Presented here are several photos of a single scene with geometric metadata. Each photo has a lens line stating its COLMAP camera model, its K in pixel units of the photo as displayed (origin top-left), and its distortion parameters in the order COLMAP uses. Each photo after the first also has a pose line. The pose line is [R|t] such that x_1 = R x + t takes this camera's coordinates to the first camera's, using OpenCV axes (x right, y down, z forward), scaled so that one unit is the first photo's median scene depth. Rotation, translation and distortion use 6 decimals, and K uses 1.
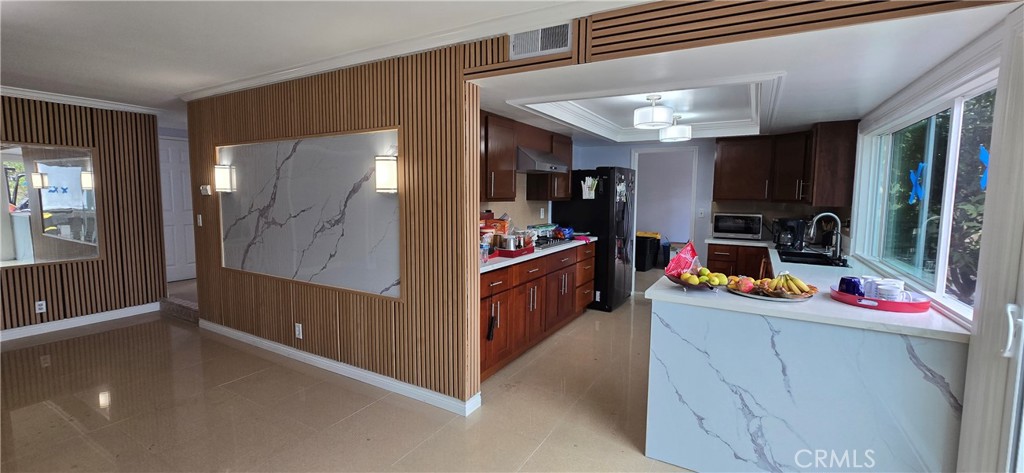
lens RADIAL K [[418.6, 0, 515.4], [0, 418.6, 230.2], [0, 0, 1]] dist [-0.000561, -0.000153]
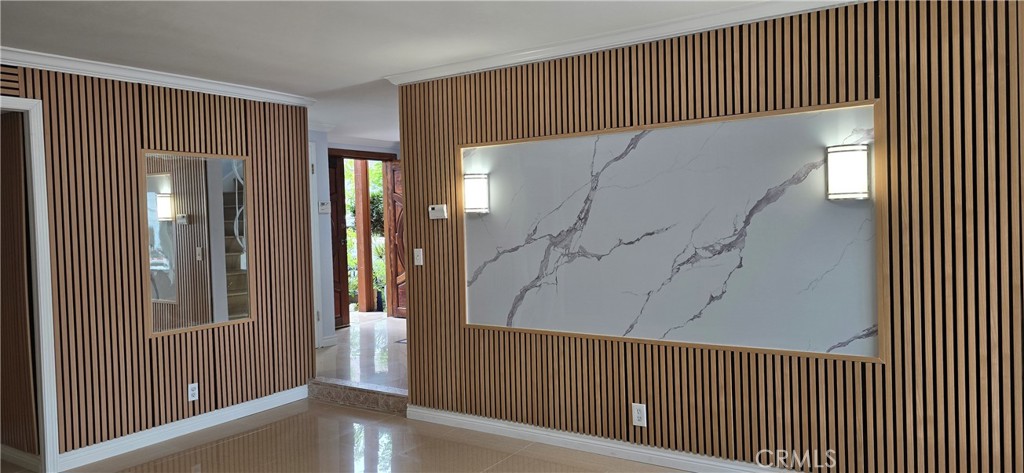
lens RADIAL K [[691.5, 0, 512.0], [0, 691.5, 236.5], [0, 0, 1]] dist [0.061090, -0.001851]
pose [[0.997055, -0.033500, -0.068990, -0.612326], [0.029350, 0.997748, -0.060319, 0.018281], [0.070855, 0.058117, 0.995792, -0.127906]]
